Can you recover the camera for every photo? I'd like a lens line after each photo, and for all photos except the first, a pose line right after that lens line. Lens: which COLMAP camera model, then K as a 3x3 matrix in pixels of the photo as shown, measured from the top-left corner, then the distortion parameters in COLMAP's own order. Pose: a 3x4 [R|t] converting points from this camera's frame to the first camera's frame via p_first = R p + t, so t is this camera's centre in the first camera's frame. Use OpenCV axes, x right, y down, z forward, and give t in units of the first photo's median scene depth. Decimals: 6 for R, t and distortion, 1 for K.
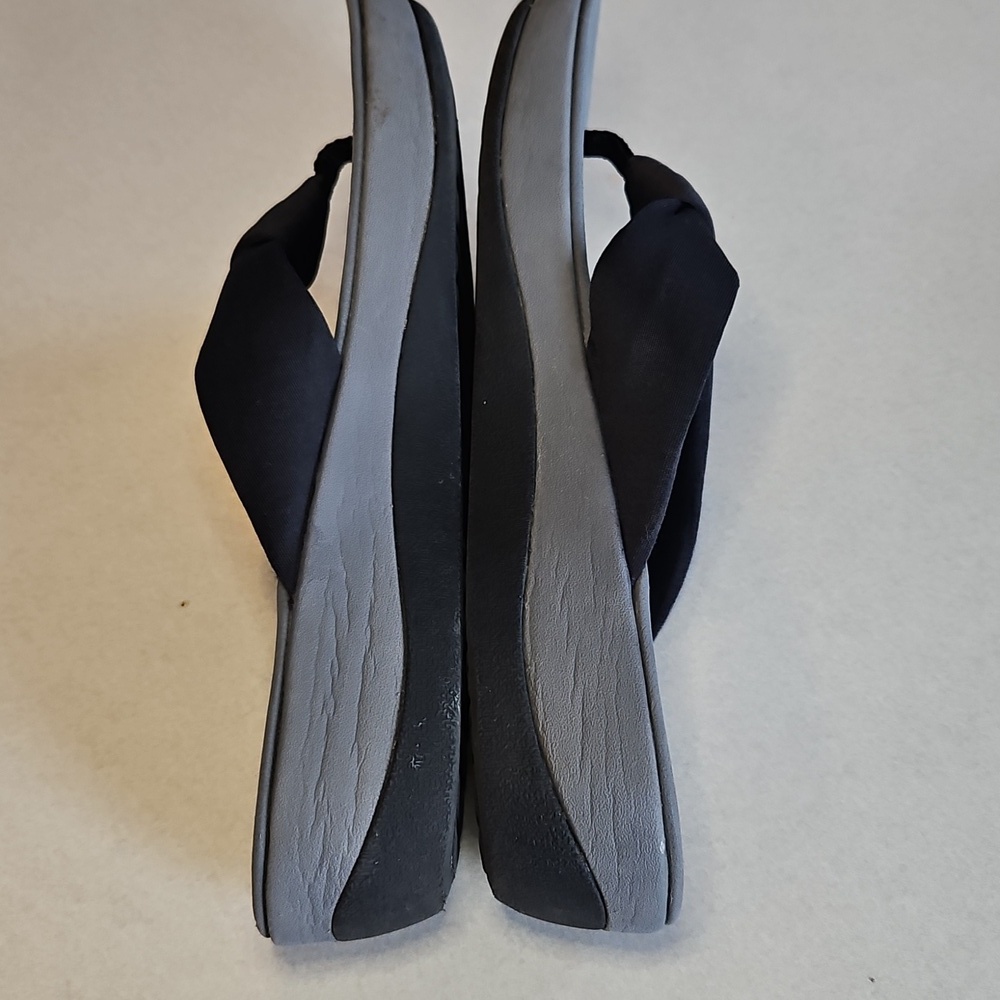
lens RADIAL K [[1180.9, 0, 500.0], [0, 1180.9, 500.0], [0, 0, 1]] dist [0.013764, -0.050532]
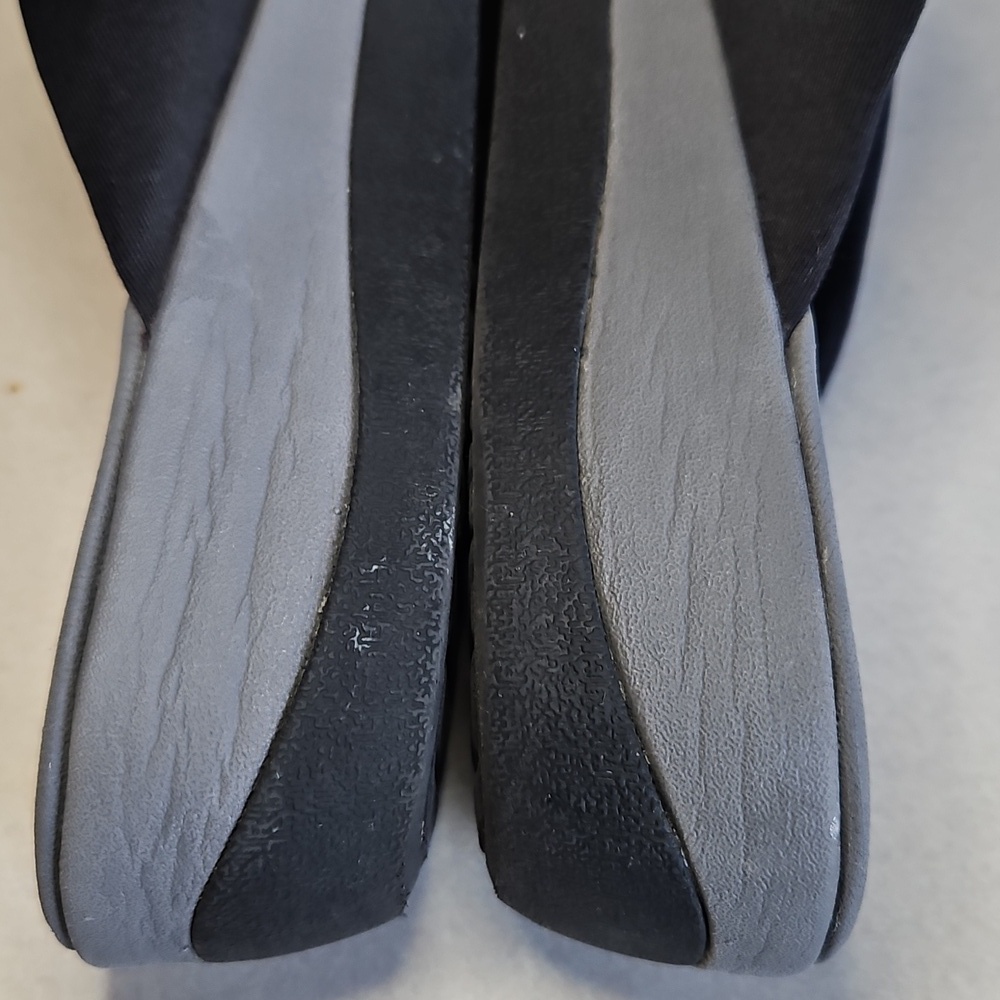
lens RADIAL K [[1180.9, 0, 500.0], [0, 1180.9, 500.0], [0, 0, 1]] dist [0.013764, -0.050532]
pose [[0.998603, 0.052537, 0.005668, -0.016939], [-0.052743, 0.997548, 0.046011, 0.132203], [-0.003237, -0.046246, 0.998925, 0.481001]]
